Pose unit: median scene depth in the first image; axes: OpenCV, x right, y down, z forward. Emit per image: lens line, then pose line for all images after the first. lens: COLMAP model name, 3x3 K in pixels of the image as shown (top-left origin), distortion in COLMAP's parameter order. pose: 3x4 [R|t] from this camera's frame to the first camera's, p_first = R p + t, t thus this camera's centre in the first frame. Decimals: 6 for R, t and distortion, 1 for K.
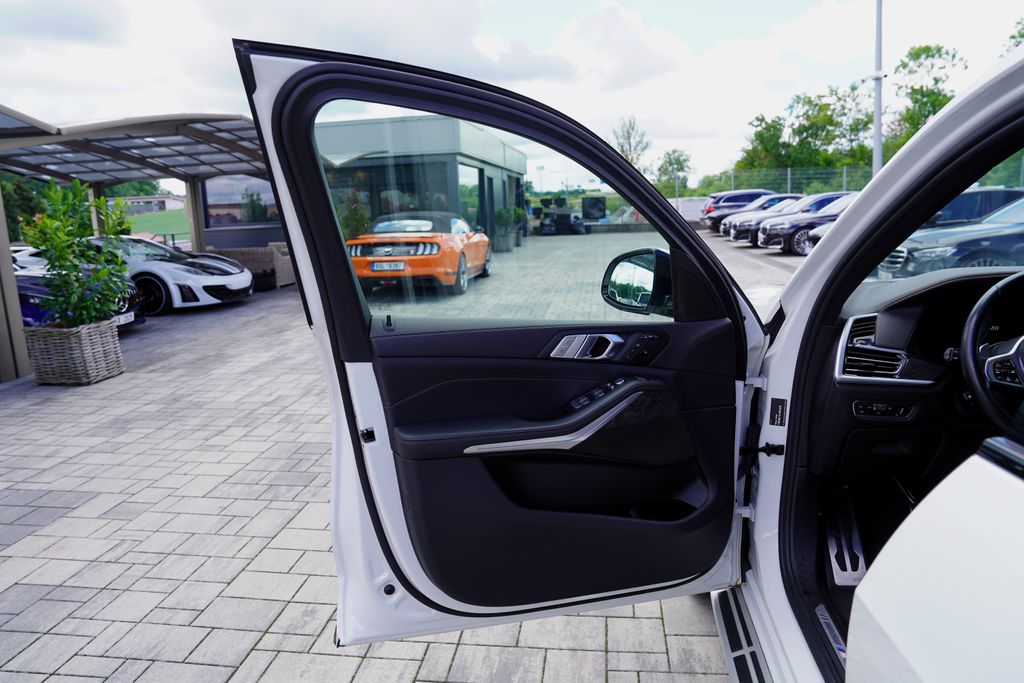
lens RADIAL K [[709.0, 0, 513.8], [0, 709.0, 332.4], [0, 0, 1]] dist [-0.097268, 0.073944]
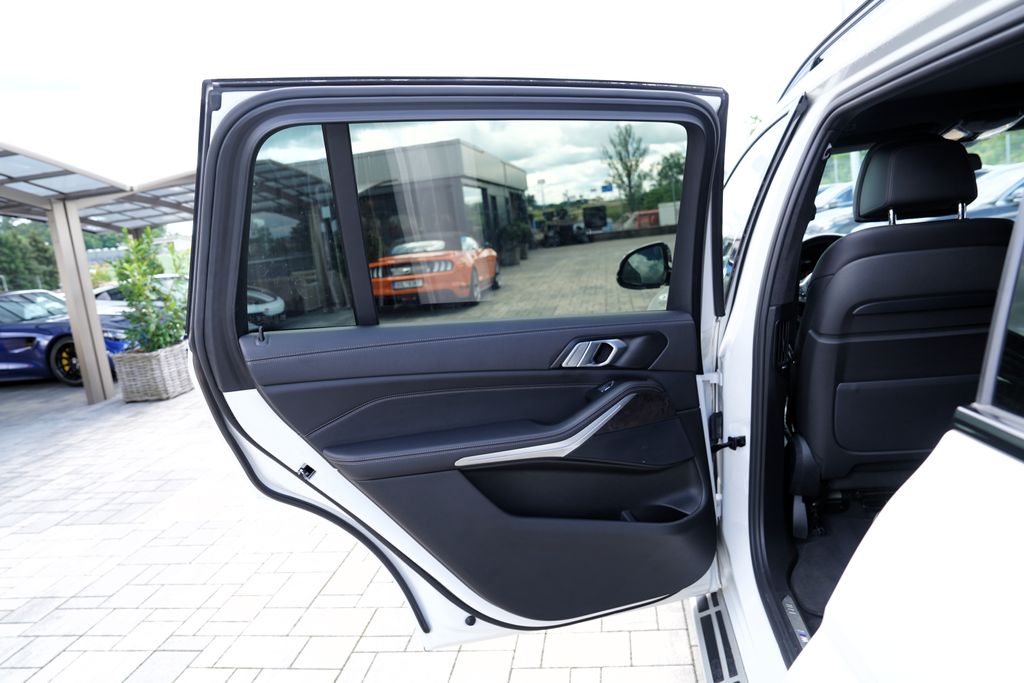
lens RADIAL K [[709.0, 0, 513.8], [0, 709.0, 332.4], [0, 0, 1]] dist [-0.097268, 0.073944]
pose [[0.997115, -0.073905, -0.017303, 0.000380], [0.073526, 0.997059, -0.021630, 0.010247], [0.018851, 0.020296, 0.999616, -0.059276]]
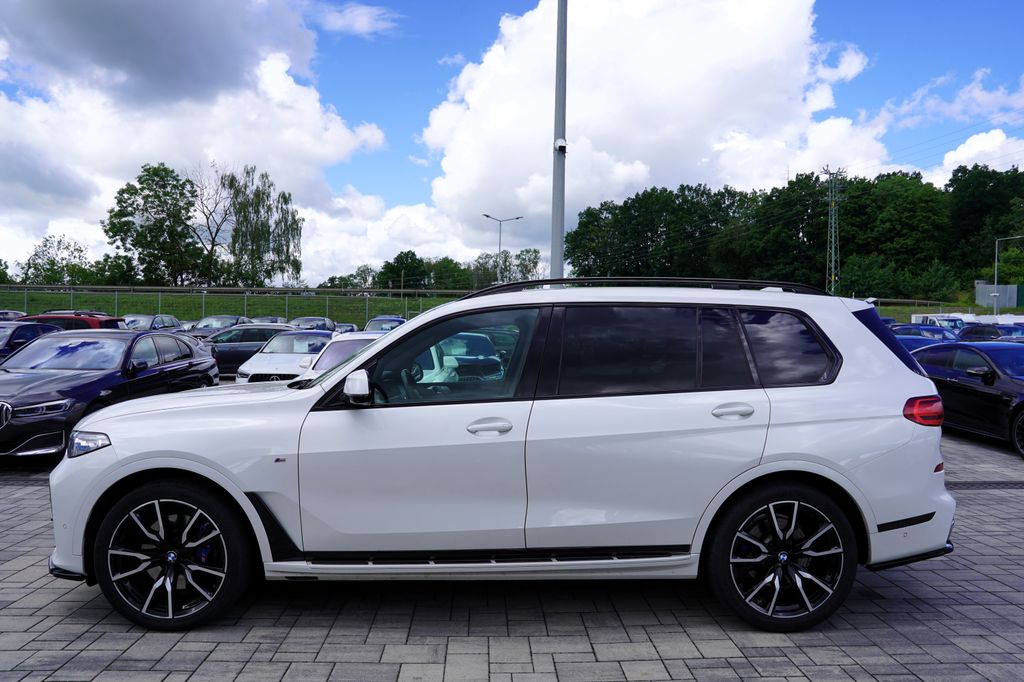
lens RADIAL K [[709.0, 0, 513.8], [0, 709.0, 331.9], [0, 0, 1]] dist [-0.097268, 0.073944]
pose [[-0.167359, 0.041036, 0.985042, -0.167223], [0.166997, 0.985876, -0.012698, -0.010028], [-0.971650, 0.162373, -0.171848, 0.077496]]
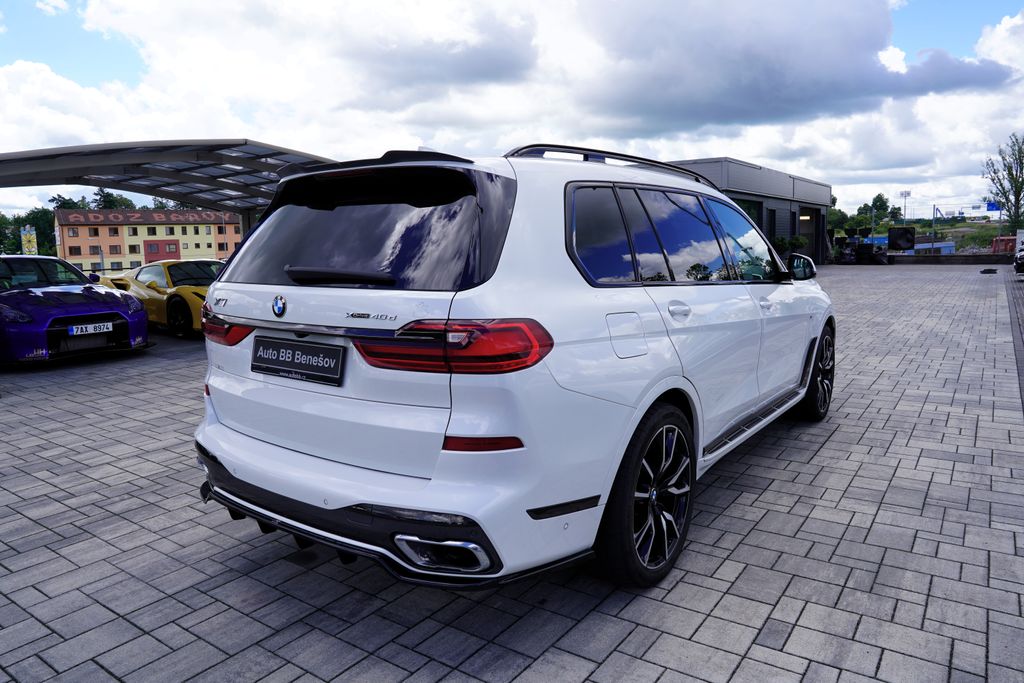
lens RADIAL K [[701.4, 0, 510.7], [0, 701.4, 324.5], [0, 0, 1]] dist [-0.087392, 0.060870]
pose [[0.882800, 0.071674, -0.464248, 0.159896], [-0.092018, 0.995530, -0.021280, 0.029967], [0.460648, 0.061505, 0.885450, -0.193014]]
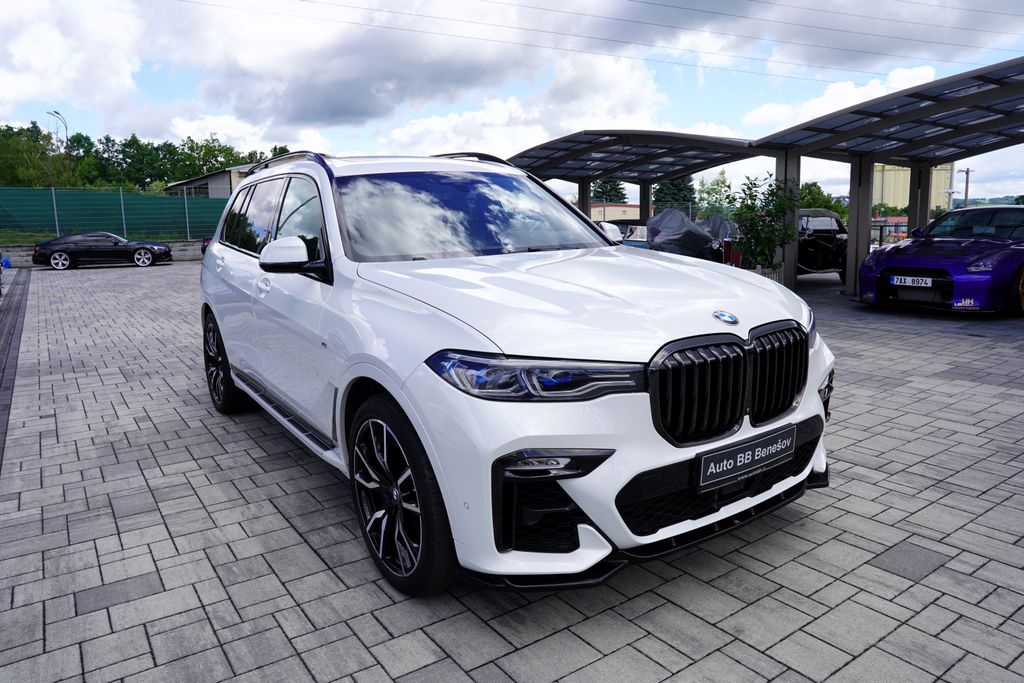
lens RADIAL K [[701.4, 0, 510.7], [0, 701.4, 324.5], [0, 0, 1]] dist [-0.087392, 0.060870]
pose [[-0.743366, 0.153644, -0.651000, 0.211348], [-0.066758, 0.951360, 0.300762, -0.045892], [0.665545, 0.267036, -0.696951, 0.238357]]
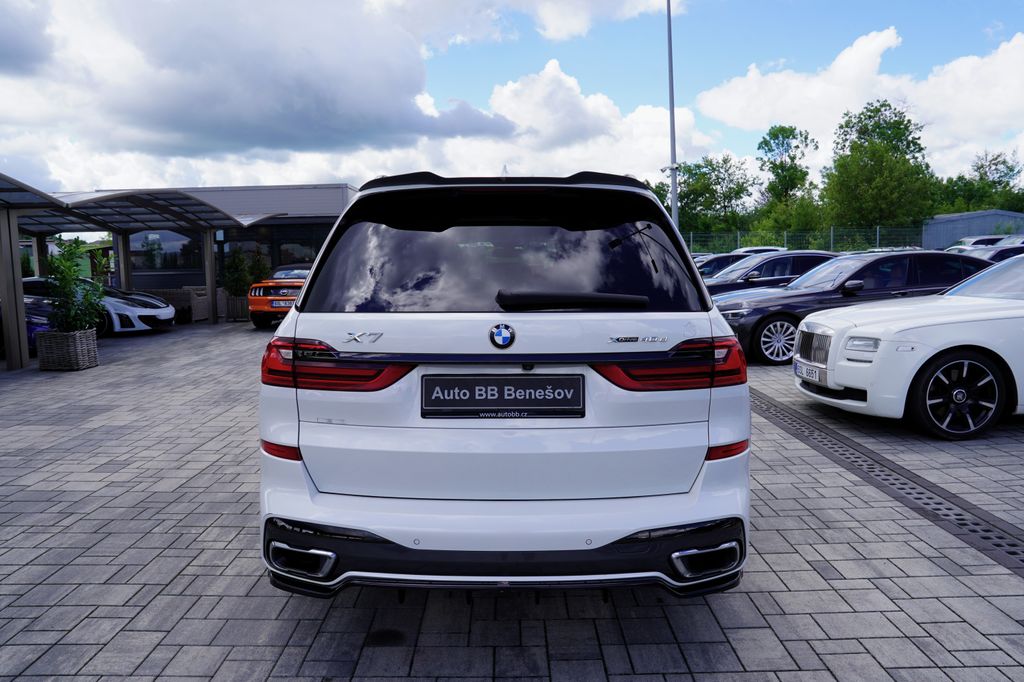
lens RADIAL K [[709.0, 0, 513.8], [0, 709.0, 331.9], [0, 0, 1]] dist [-0.097268, 0.073944]
pose [[0.990653, 0.011316, 0.135934, 0.042421], [-0.000751, 0.996991, -0.077516, 0.036375], [-0.136402, 0.076689, 0.987681, -0.213871]]
